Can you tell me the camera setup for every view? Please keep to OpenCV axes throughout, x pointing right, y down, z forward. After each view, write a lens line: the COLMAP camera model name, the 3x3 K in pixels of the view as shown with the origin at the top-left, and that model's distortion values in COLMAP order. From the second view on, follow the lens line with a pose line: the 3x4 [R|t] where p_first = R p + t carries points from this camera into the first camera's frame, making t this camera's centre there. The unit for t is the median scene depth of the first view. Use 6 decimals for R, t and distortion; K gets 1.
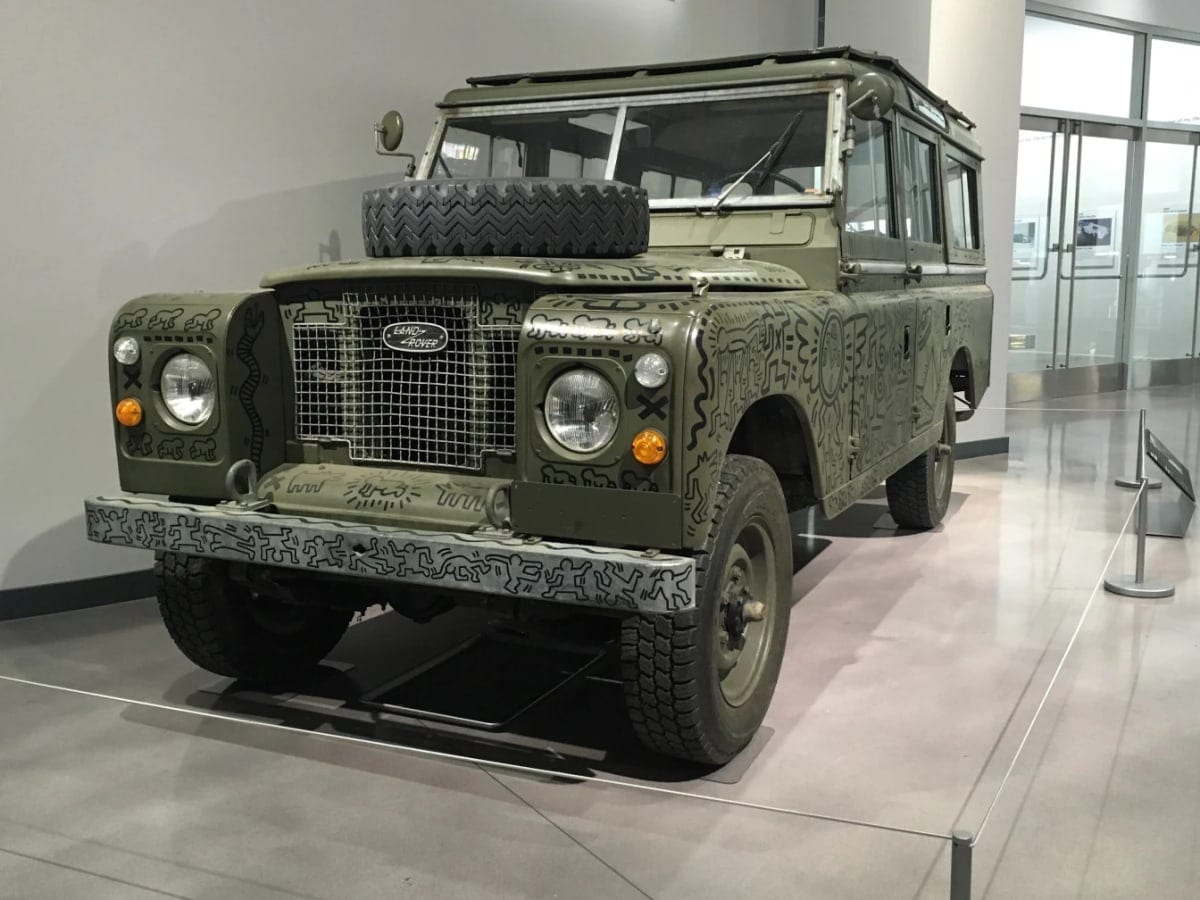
lens RADIAL K [[1159.4, 0, 600.0], [0, 1159.4, 450.0], [0, 0, 1]] dist [0.051349, -0.021262]
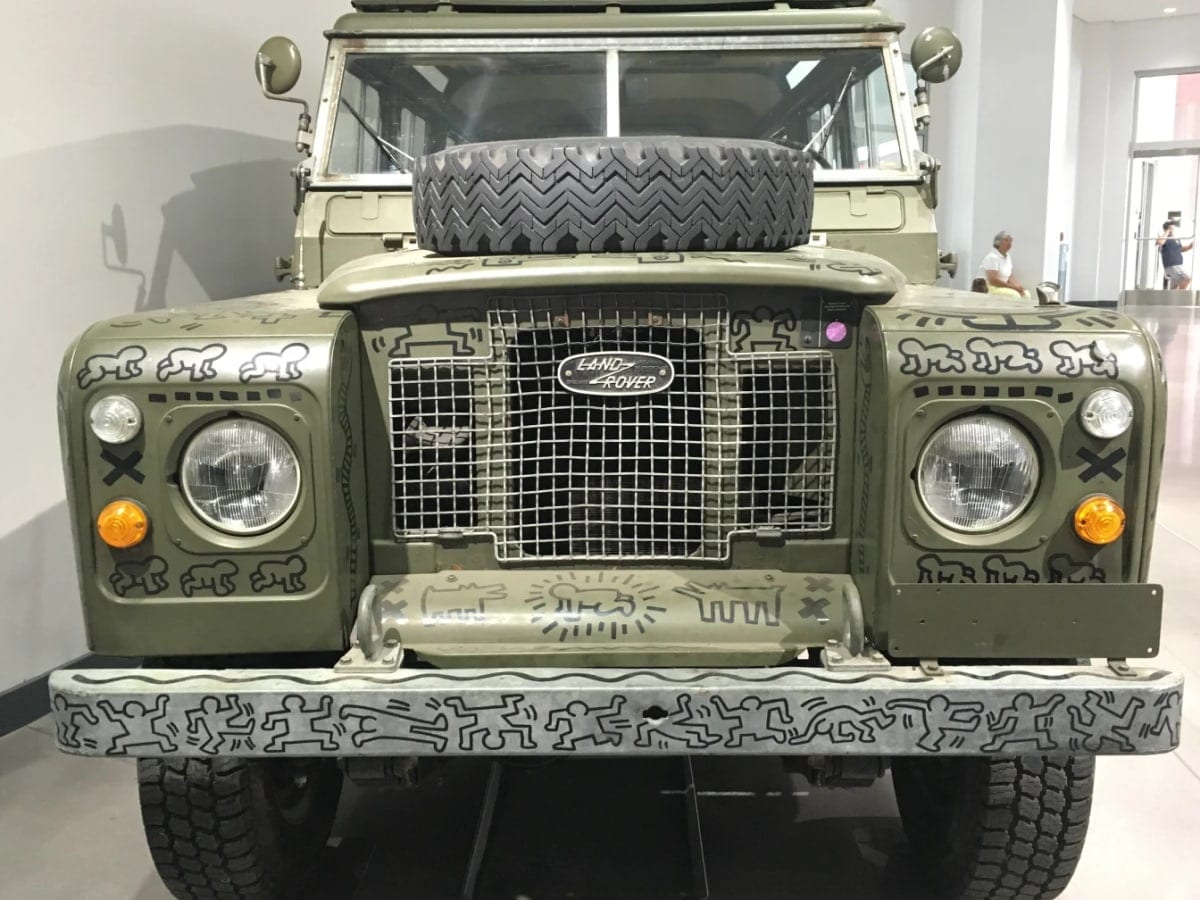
lens RADIAL K [[1159.4, 0, 600.0], [0, 1159.4, 450.0], [0, 0, 1]] dist [0.051349, -0.021262]
pose [[0.910313, -0.078879, 0.406336, -0.451336], [0.069276, 0.996861, 0.038315, -0.080853], [-0.408083, -0.006729, 0.912920, 0.398050]]
